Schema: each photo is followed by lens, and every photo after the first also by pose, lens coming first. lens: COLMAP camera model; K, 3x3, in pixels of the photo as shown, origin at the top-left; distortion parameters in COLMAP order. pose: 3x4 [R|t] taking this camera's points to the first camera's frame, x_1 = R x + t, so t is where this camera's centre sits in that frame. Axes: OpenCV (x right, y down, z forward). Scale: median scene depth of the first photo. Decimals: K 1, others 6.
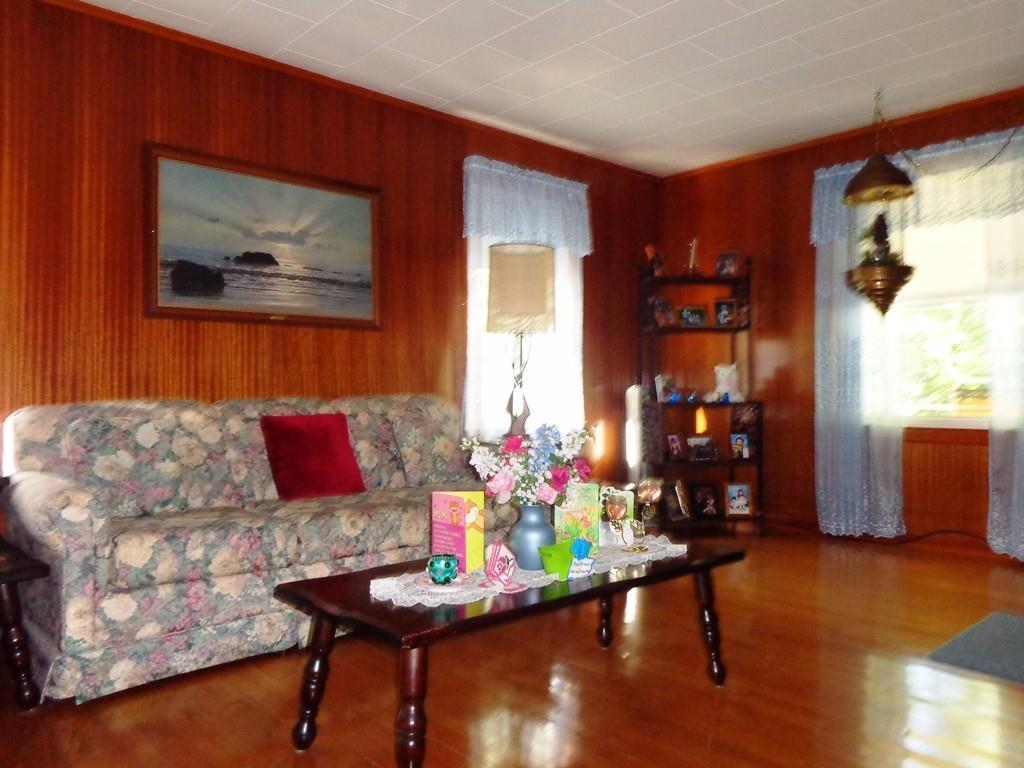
lens RADIAL K [[760.2, 0, 512.0], [0, 760.2, 384.0], [0, 0, 1]] dist [-0.000611, 0.002329]
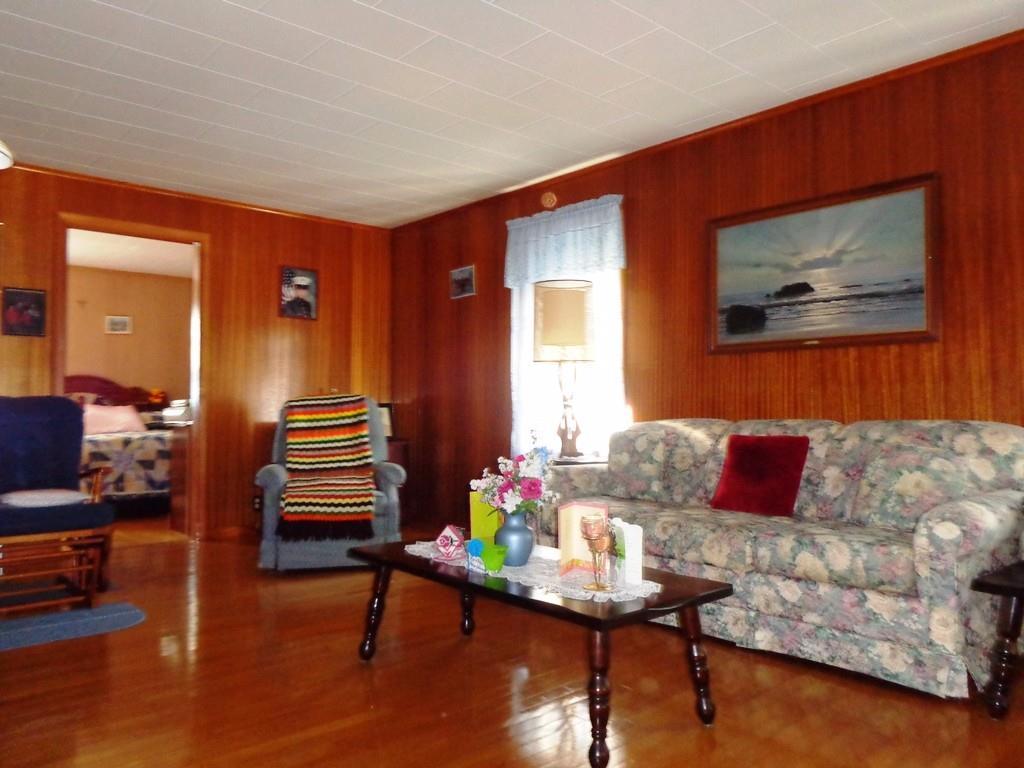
lens RADIAL K [[760.2, 0, 512.0], [0, 760.2, 384.0], [0, 0, 1]] dist [-0.000611, 0.002329]
pose [[-0.002301, -0.025622, -0.999669, 0.753775], [0.010609, 0.999615, -0.025646, -0.007797], [0.999941, -0.010664, -0.002028, 0.611023]]
